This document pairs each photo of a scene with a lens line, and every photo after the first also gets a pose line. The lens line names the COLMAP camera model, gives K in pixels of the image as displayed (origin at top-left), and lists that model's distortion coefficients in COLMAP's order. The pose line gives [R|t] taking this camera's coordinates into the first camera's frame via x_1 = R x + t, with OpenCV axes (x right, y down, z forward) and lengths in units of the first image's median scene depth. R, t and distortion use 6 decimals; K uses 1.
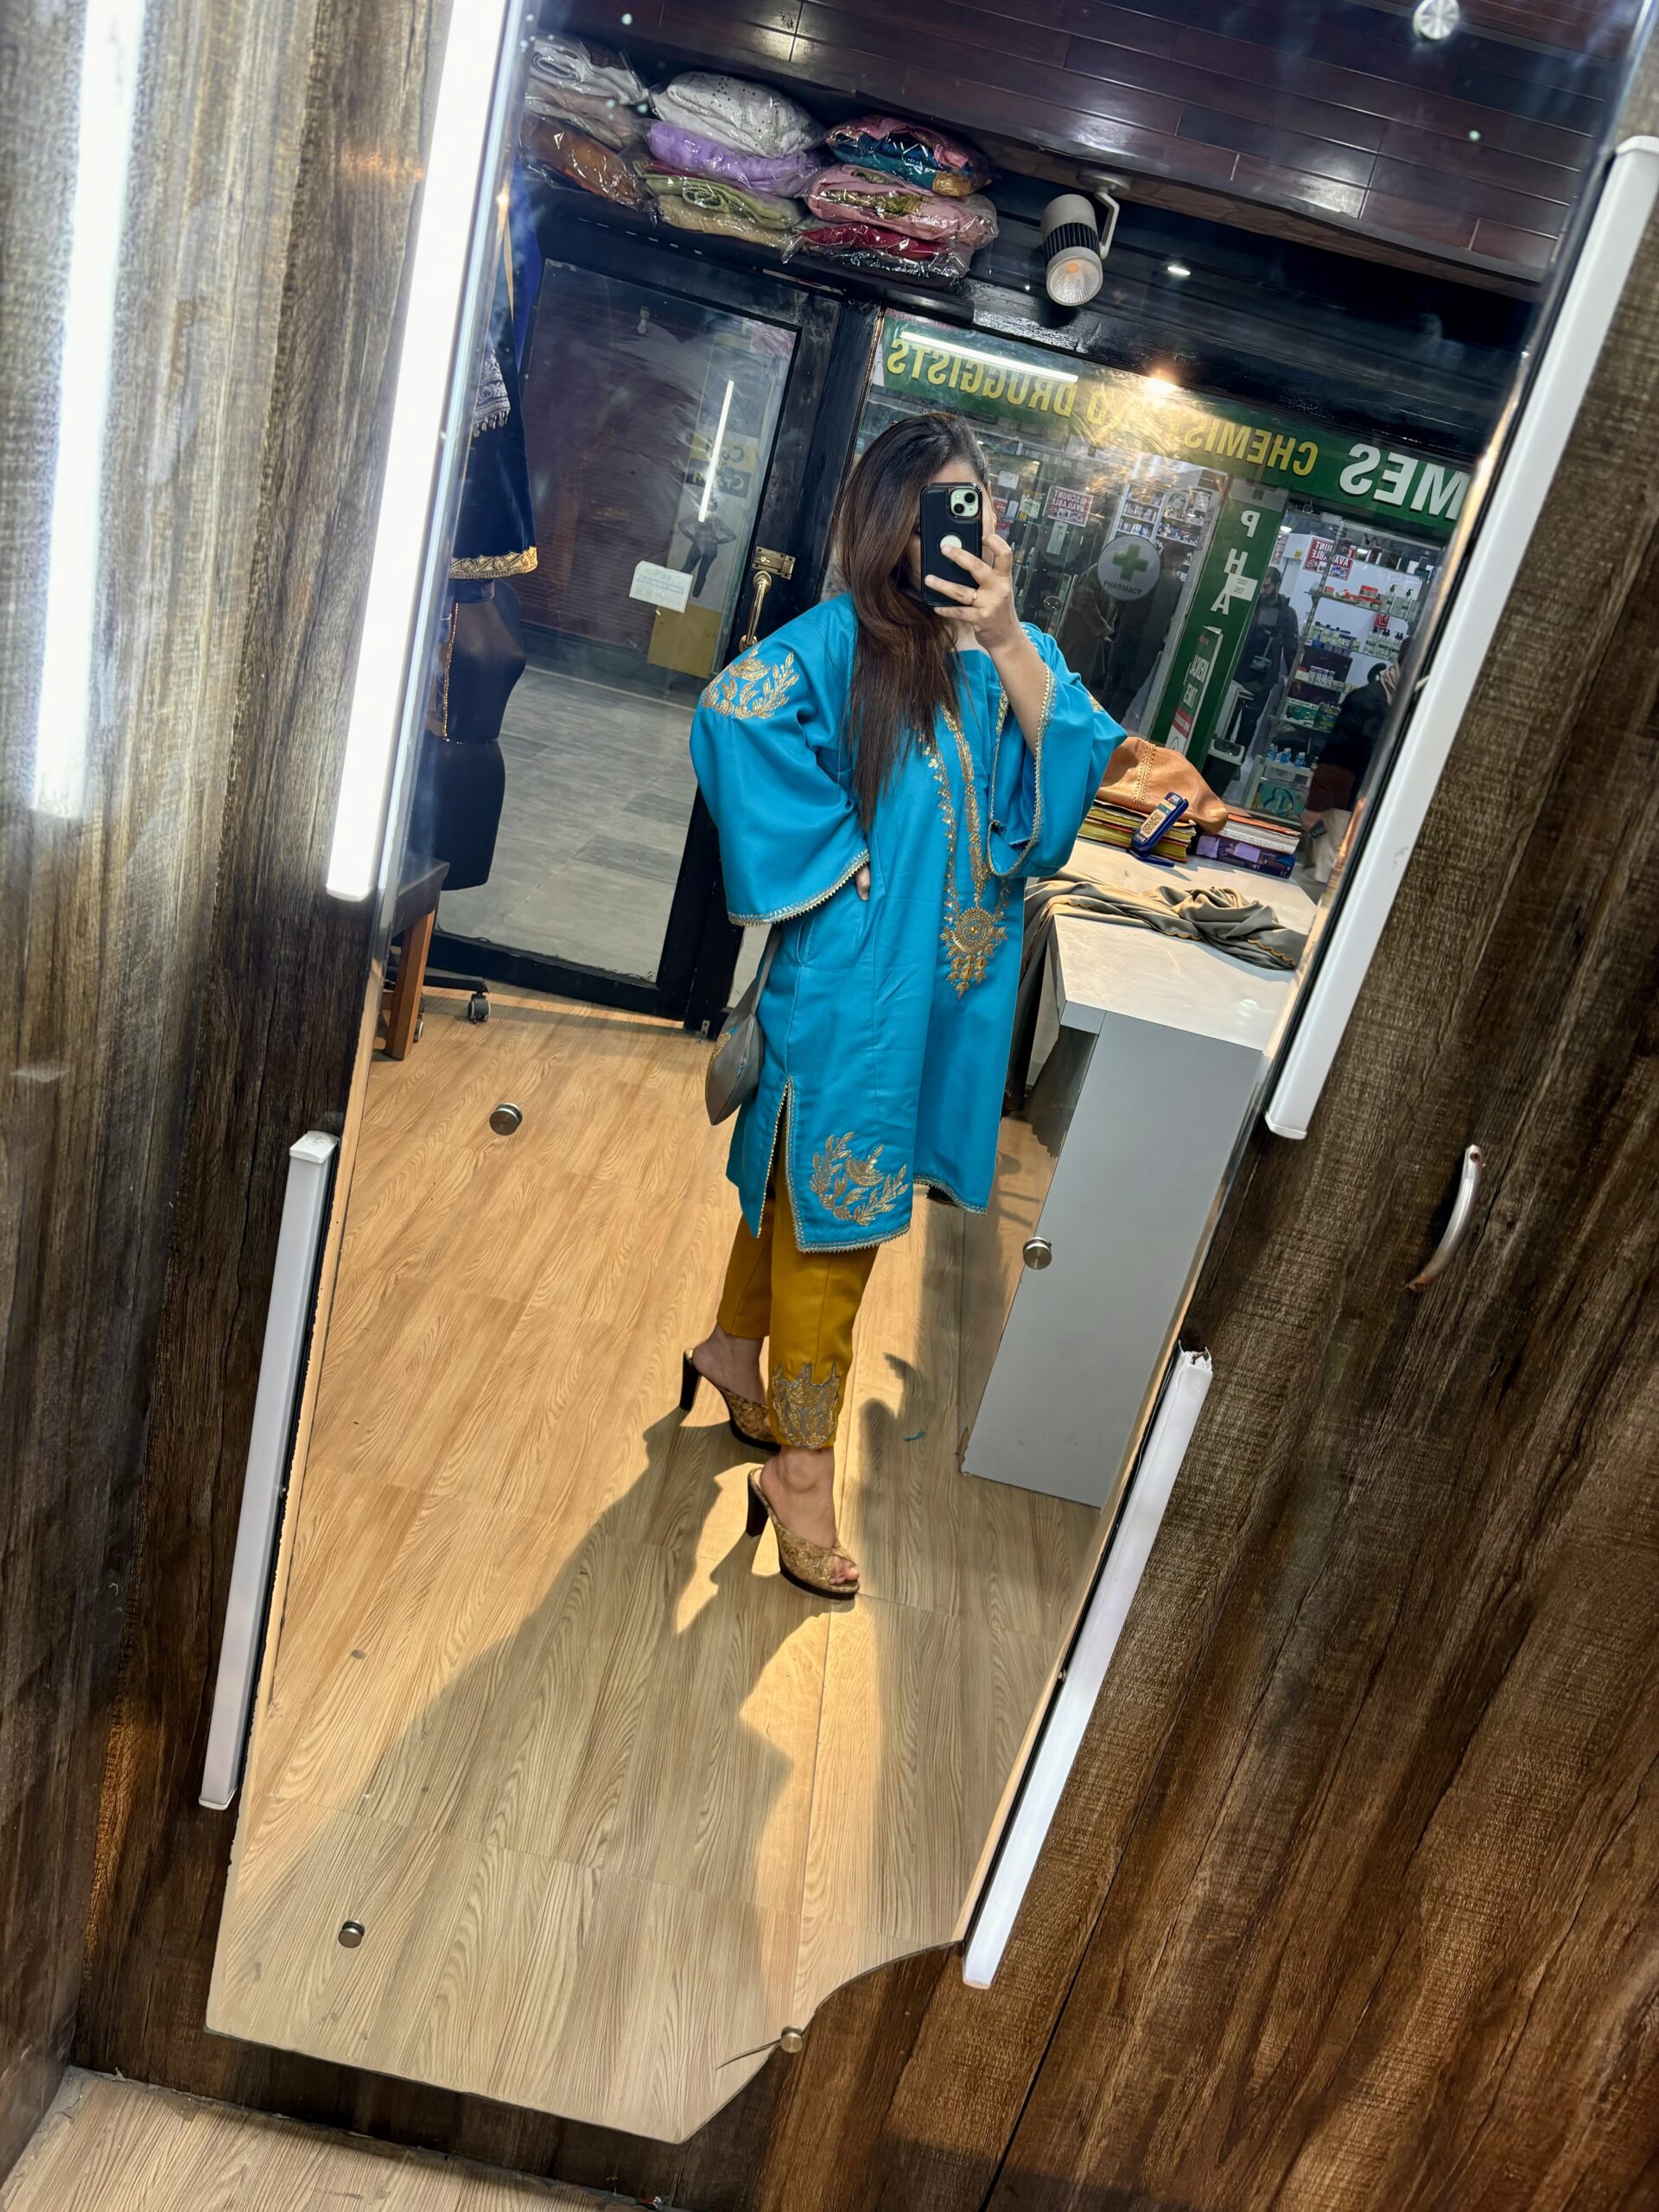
lens RADIAL K [[1619.8, 0, 837.4], [0, 1619.8, 1106.9], [0, 0, 1]] dist [0.036217, -0.033098]
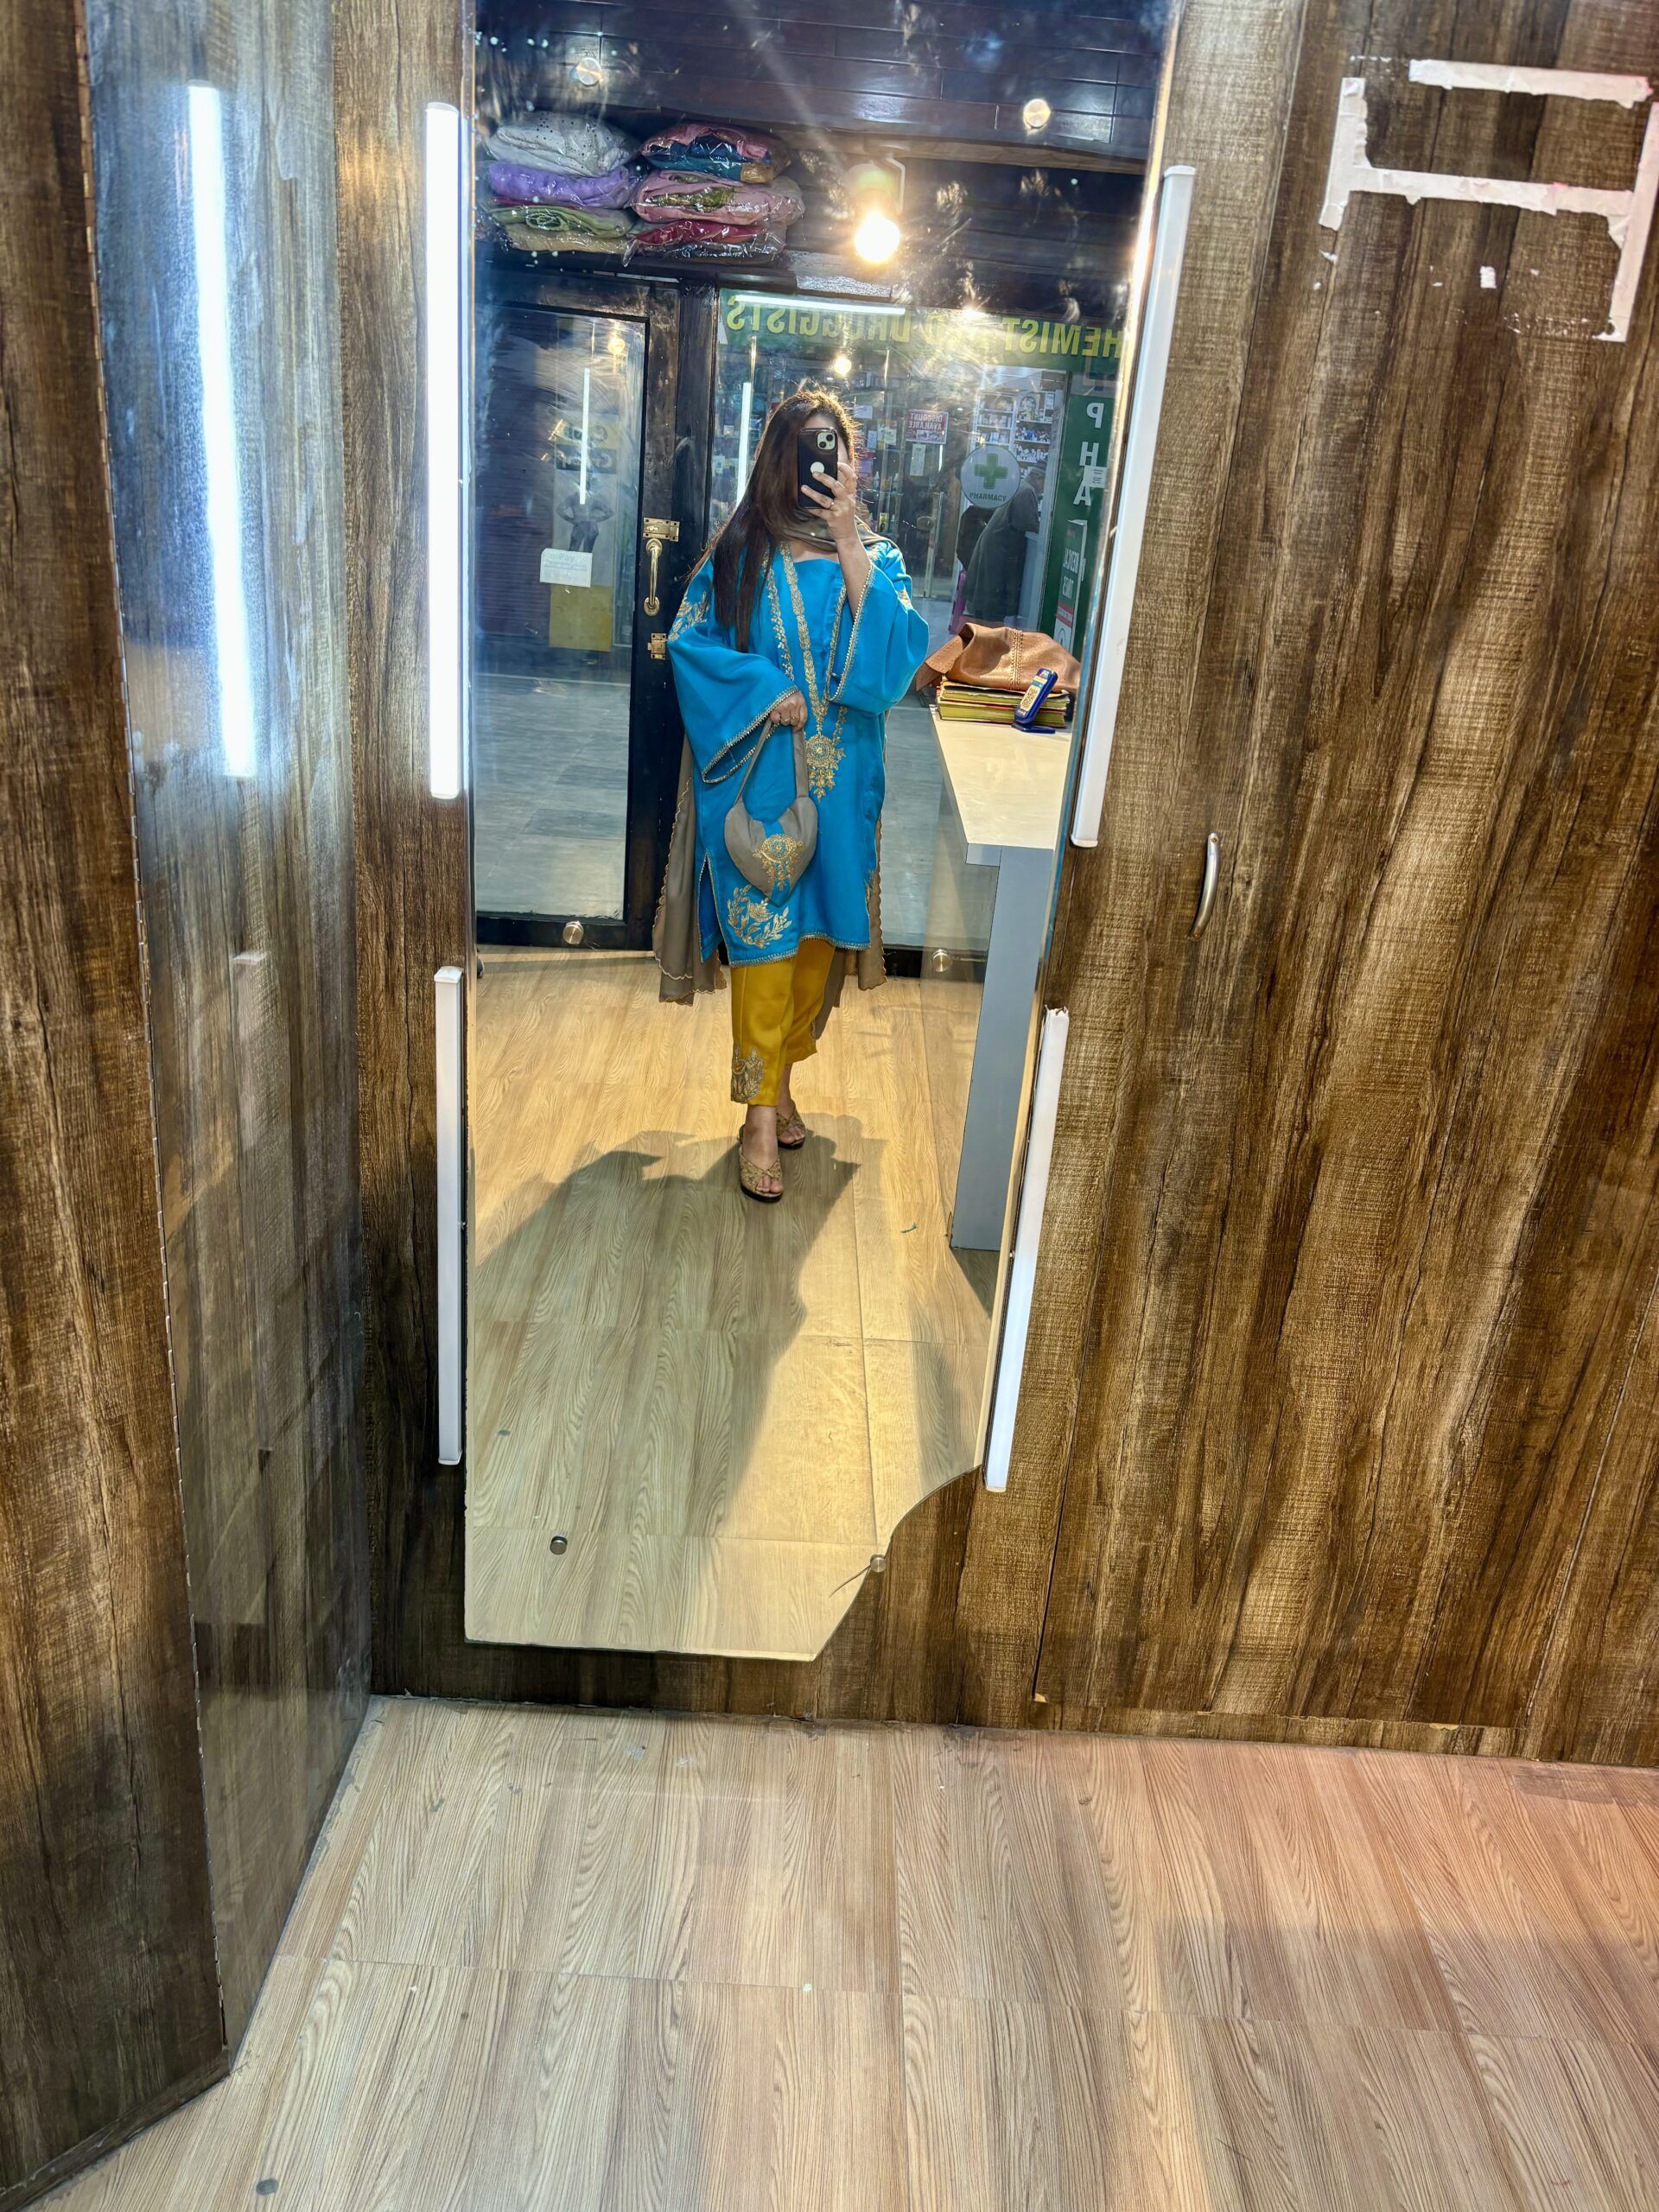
lens RADIAL K [[1624.3, 0, 827.2], [0, 1624.3, 1106.8], [0, 0, 1]] dist [0.023374, -0.006172]
pose [[0.984357, -0.176065, 0.006509, -0.011938], [0.175814, 0.984010, 0.028534, 0.149002], [-0.011429, -0.026944, 0.999572, -0.447517]]
